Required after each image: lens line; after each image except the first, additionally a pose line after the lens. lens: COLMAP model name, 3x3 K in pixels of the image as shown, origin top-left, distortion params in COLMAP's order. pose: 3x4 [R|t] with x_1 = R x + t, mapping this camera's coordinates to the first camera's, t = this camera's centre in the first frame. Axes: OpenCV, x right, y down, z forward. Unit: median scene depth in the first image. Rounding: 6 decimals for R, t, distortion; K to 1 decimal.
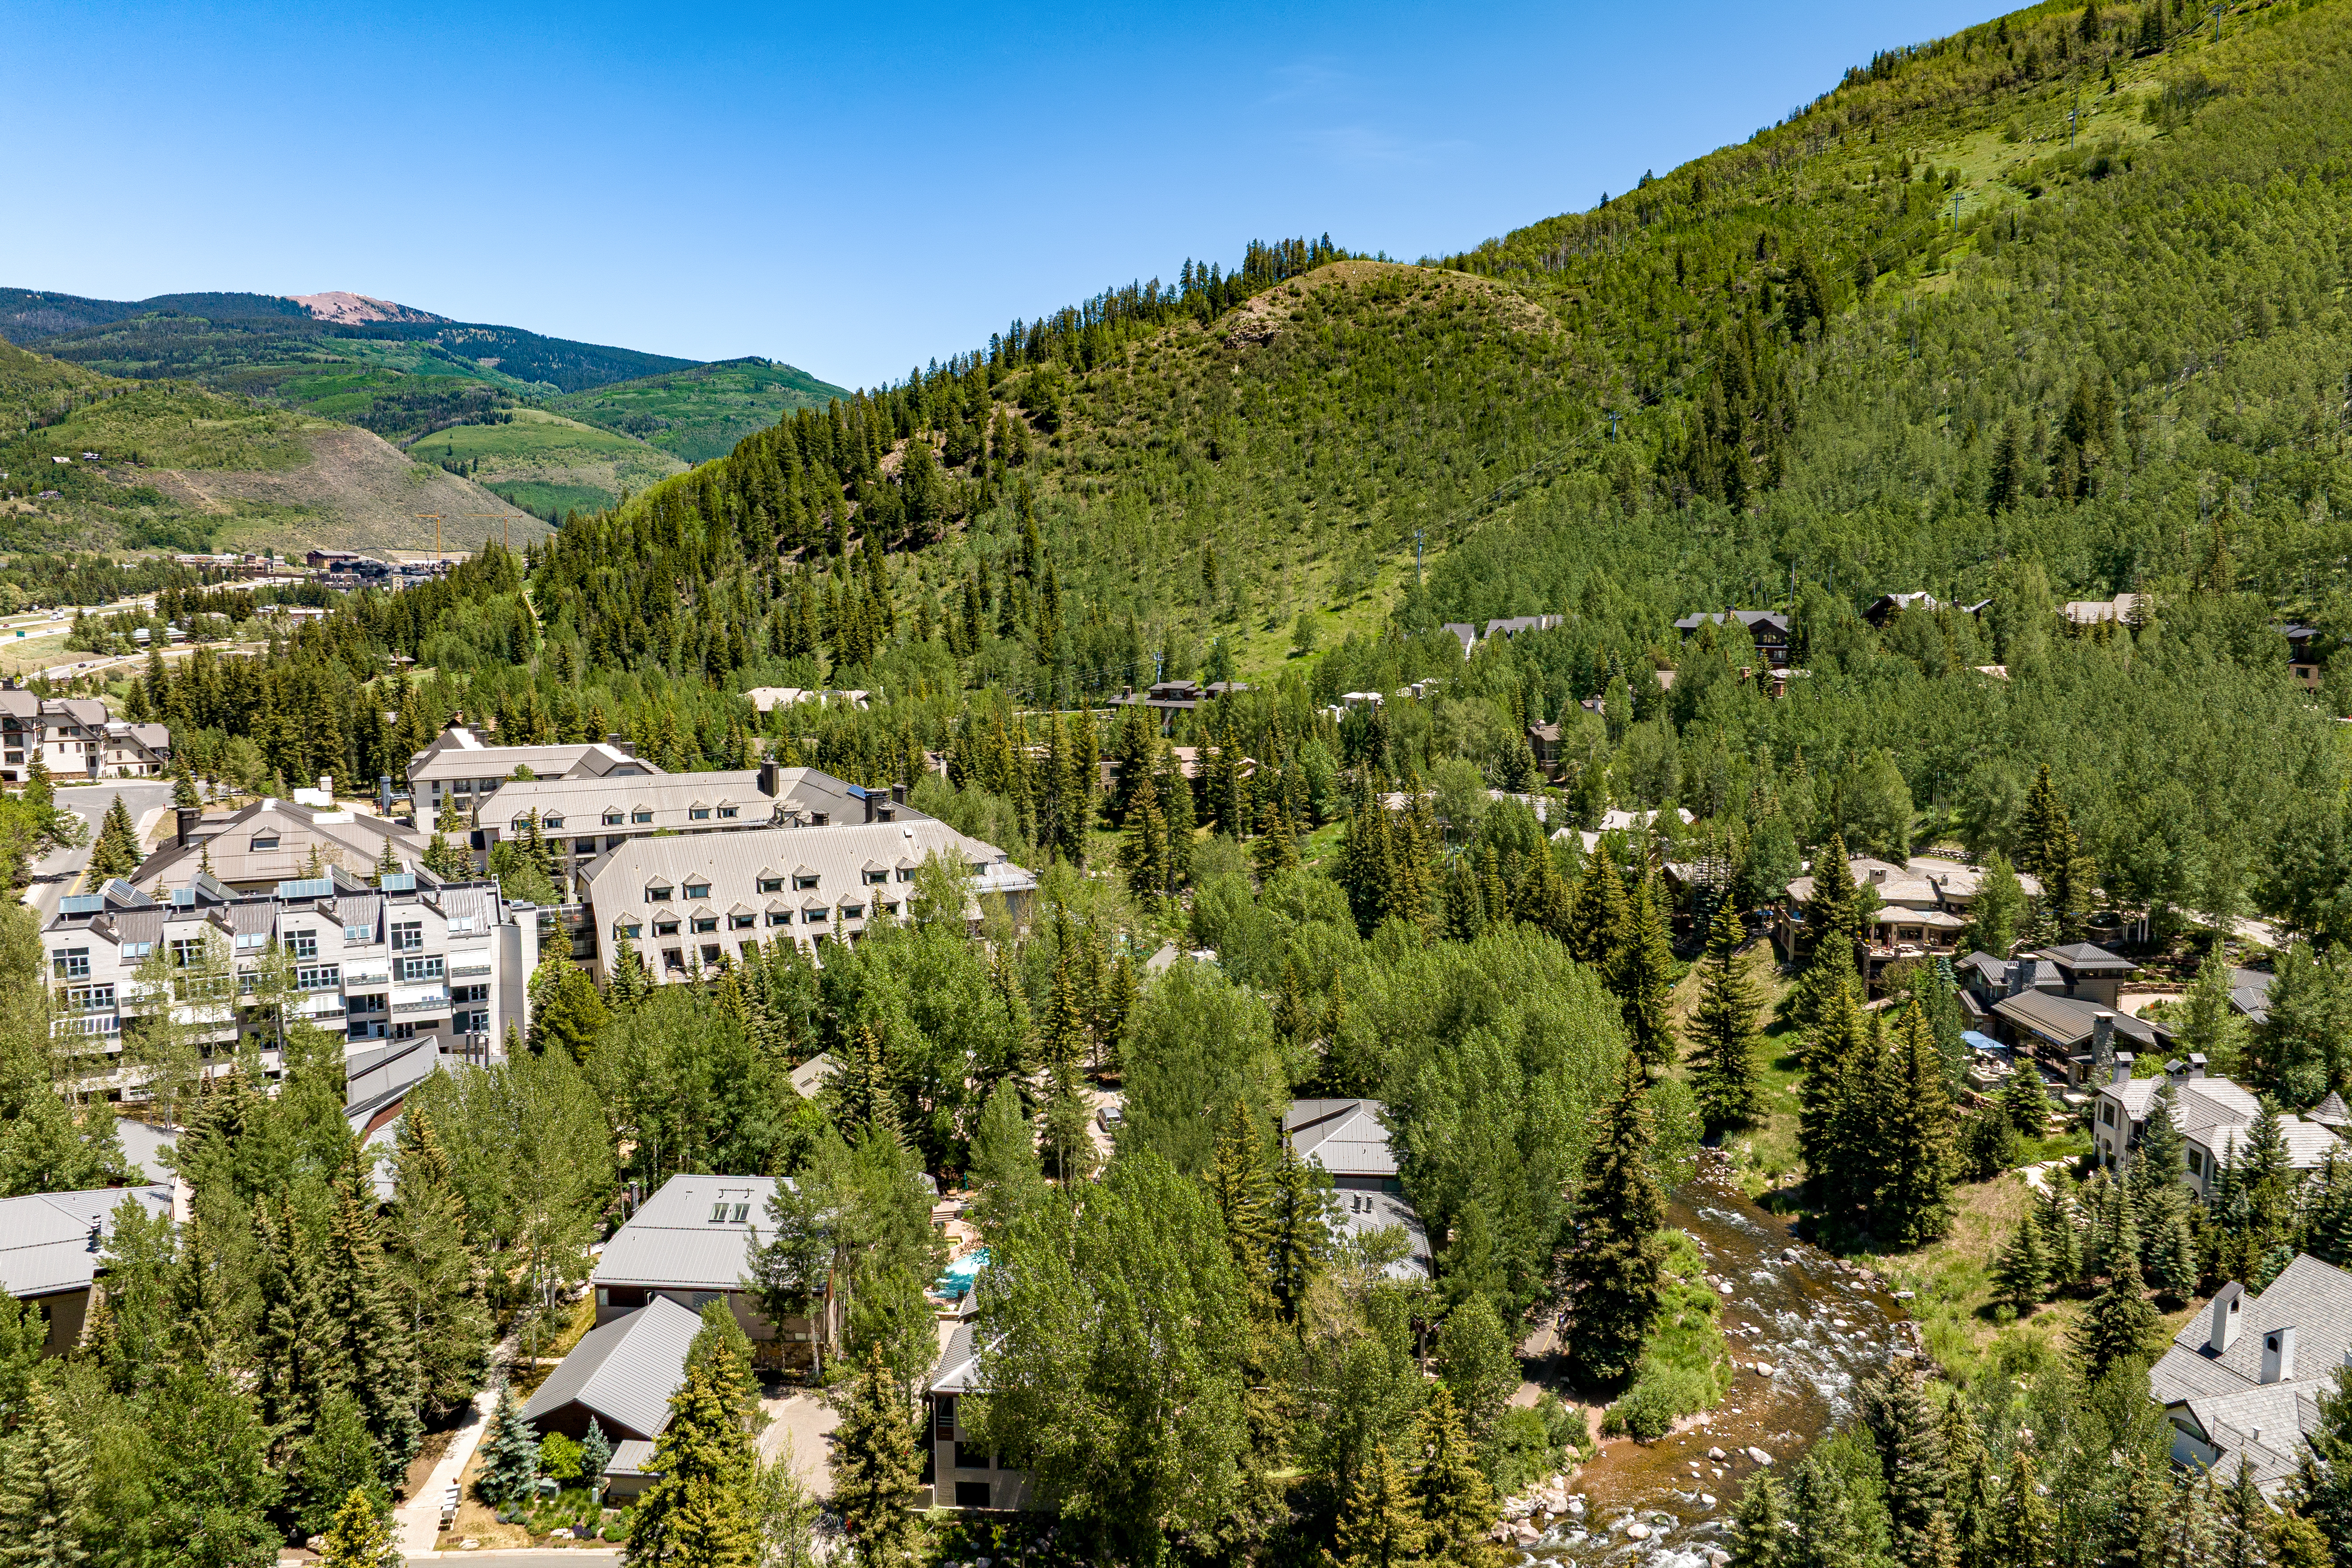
lens RADIAL K [[1647.1, 0, 1176.4], [0, 1647.1, 745.1], [0, 0, 1]] dist [-0.045076, 0.008493]
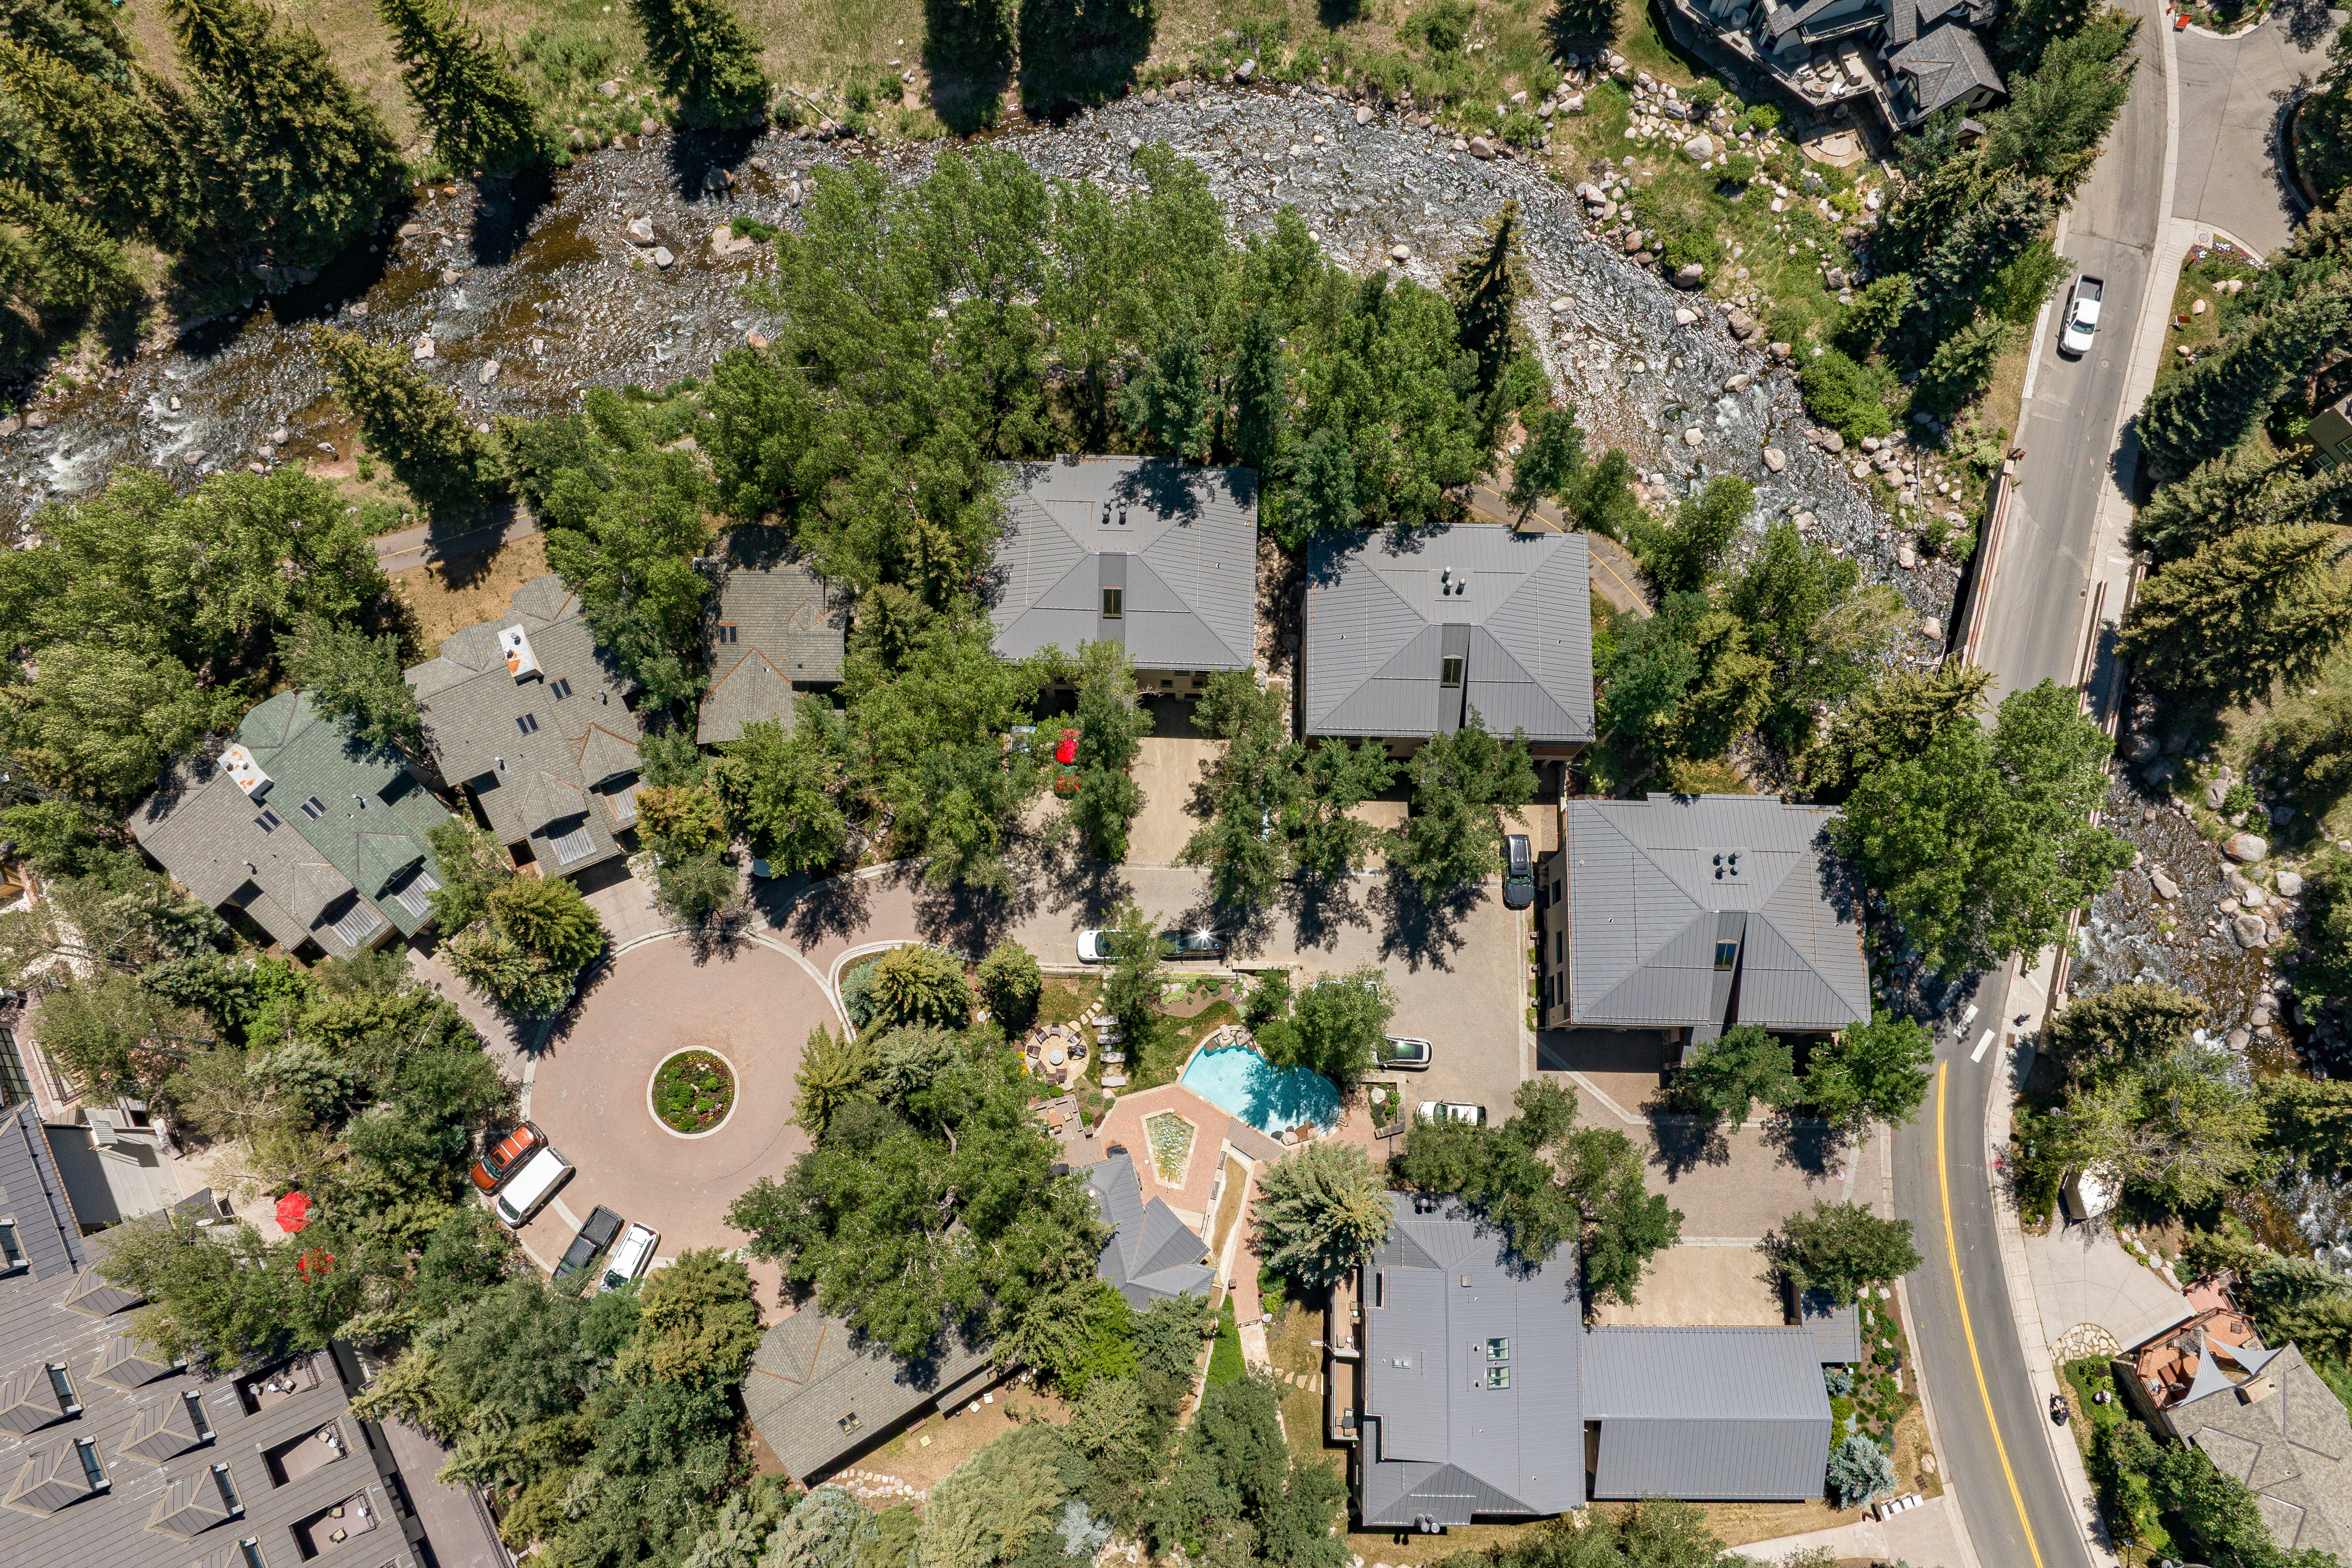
lens RADIAL K [[1603.7, 0, 1176.0], [0, 1603.7, 784.0], [0, 0, 1]] dist [-0.047659, 0.002294]
pose [[-0.026200, -0.975985, 0.216257, -0.048722], [0.107489, 0.212327, 0.971269, -0.151538], [-0.993861, 0.048692, 0.099344, 0.314602]]
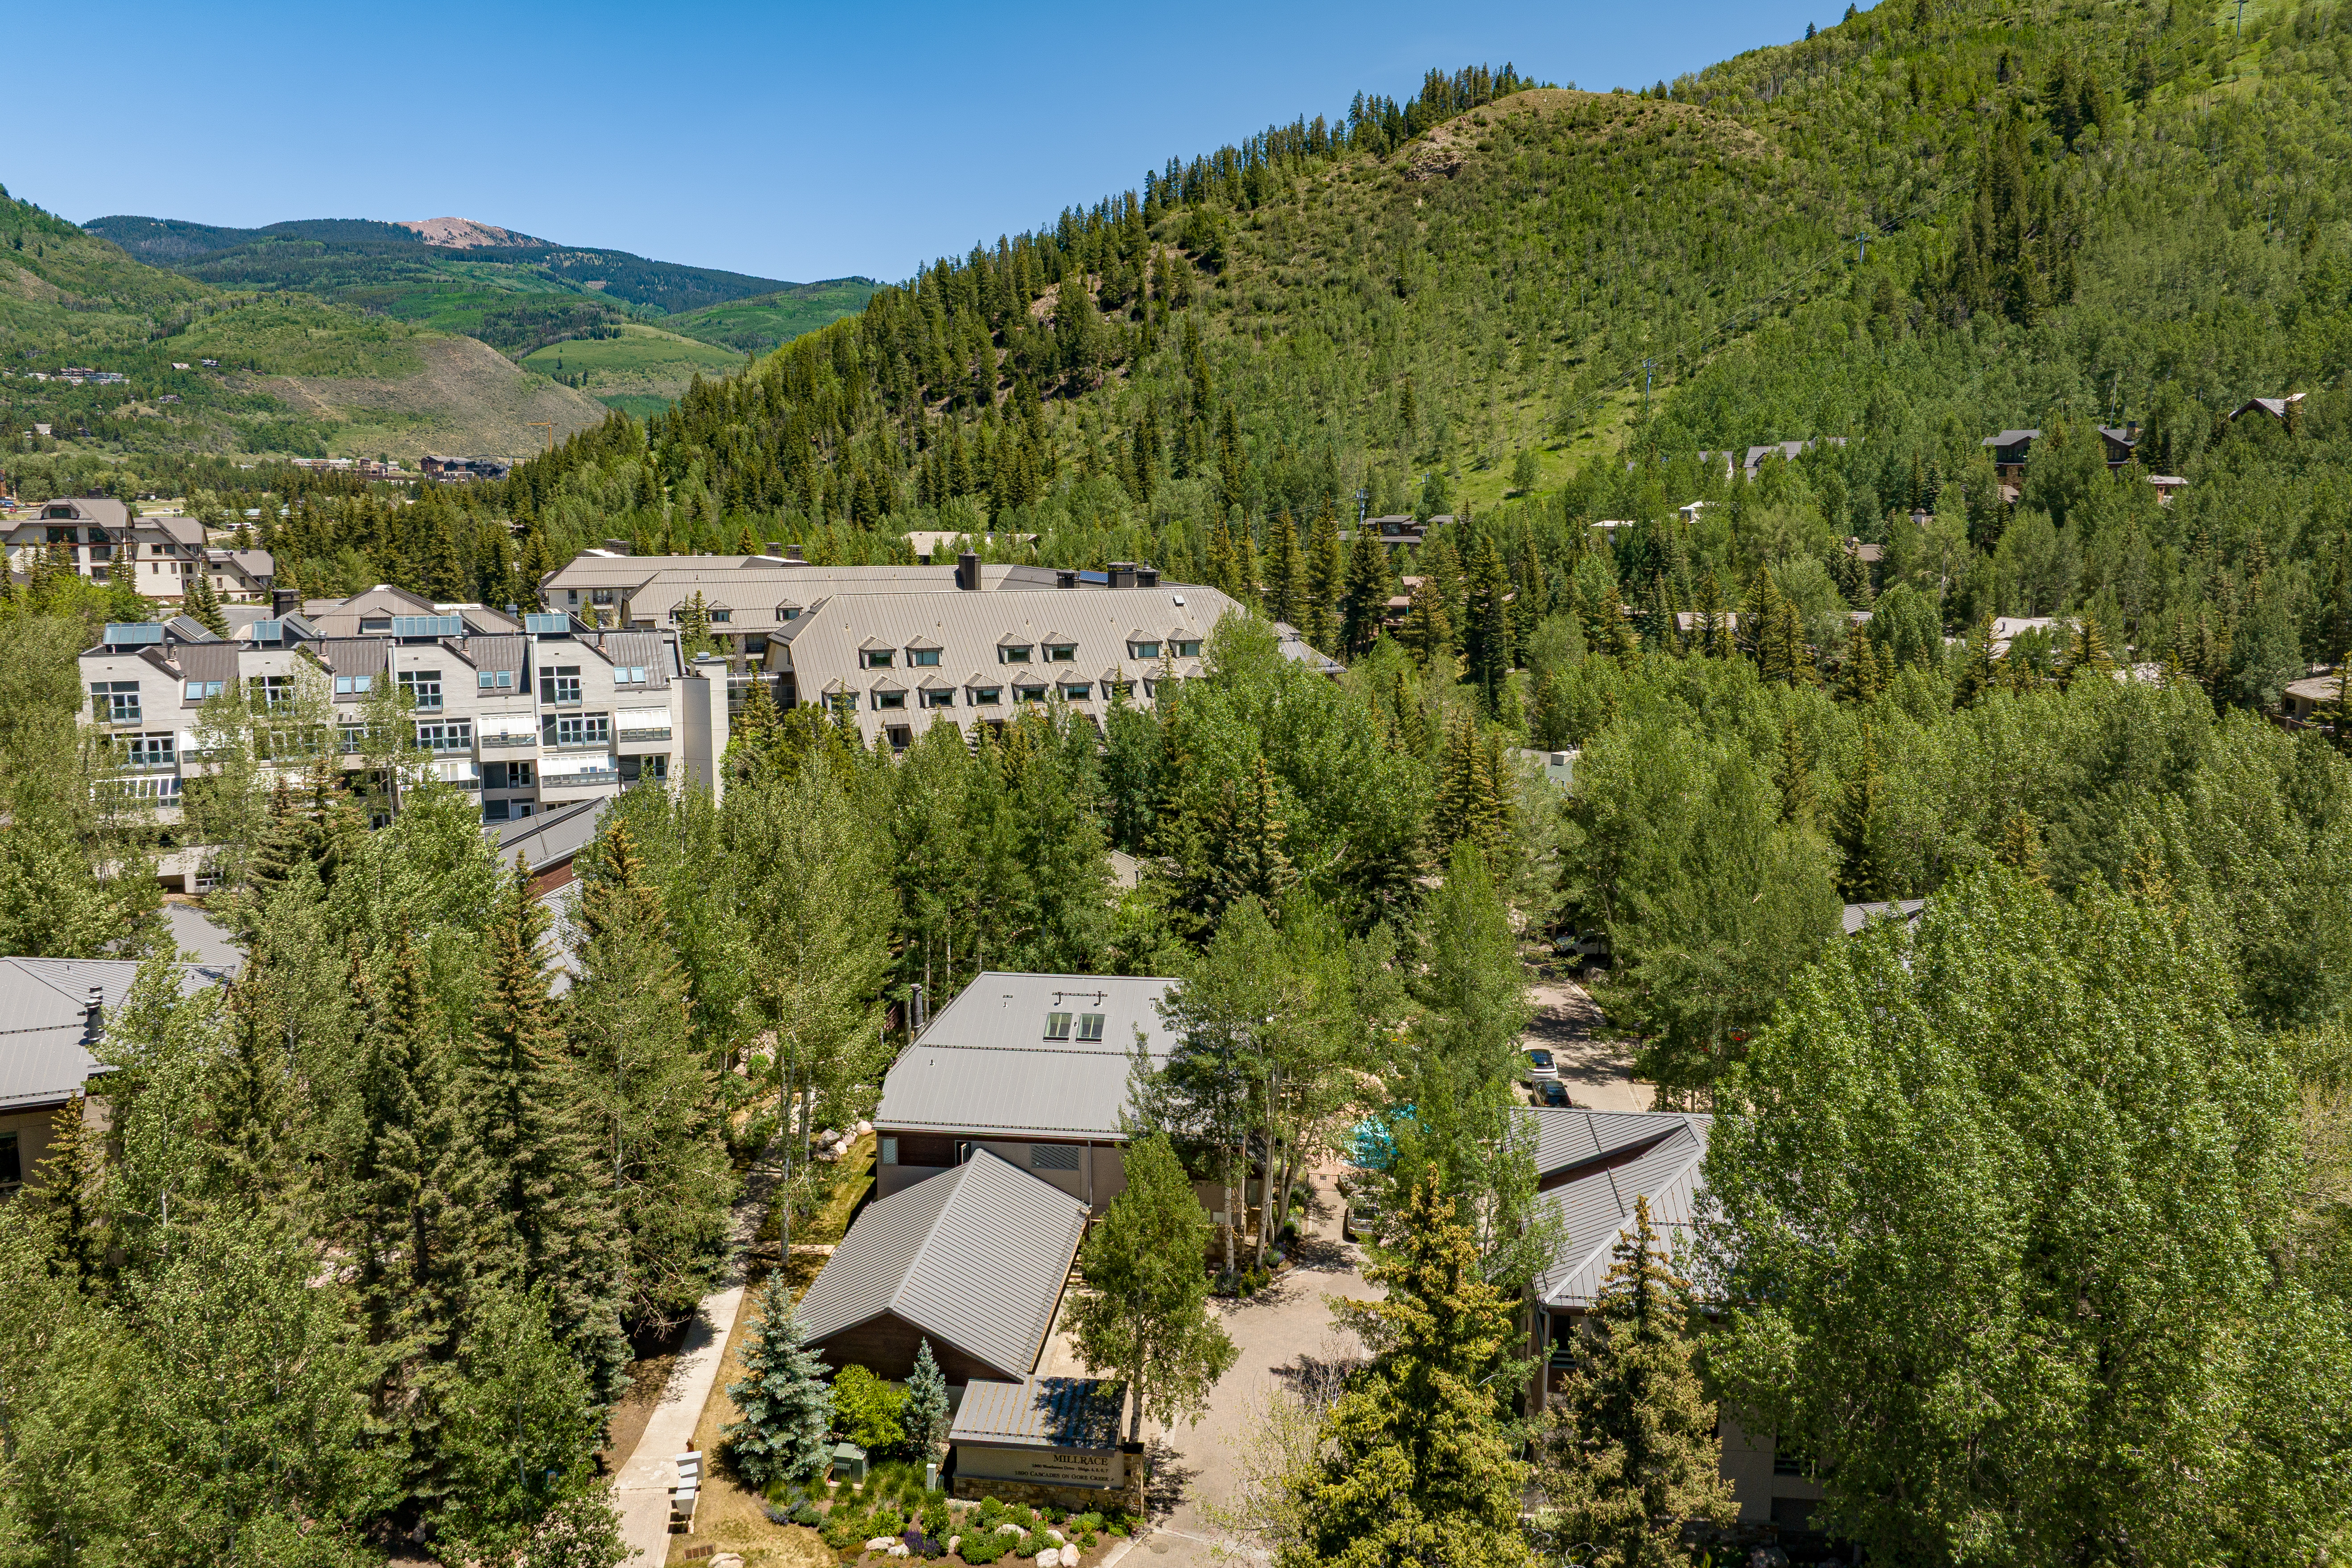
lens RADIAL K [[1647.0, 0, 1175.6], [0, 1647.0, 730.4], [0, 0, 1]] dist [-0.038446, -0.007608]
pose [[0.998251, 0.006467, -0.058762, -0.058133], [-0.004451, 0.999399, 0.034374, 0.043304], [0.058949, -0.034053, 0.997680, 0.106395]]
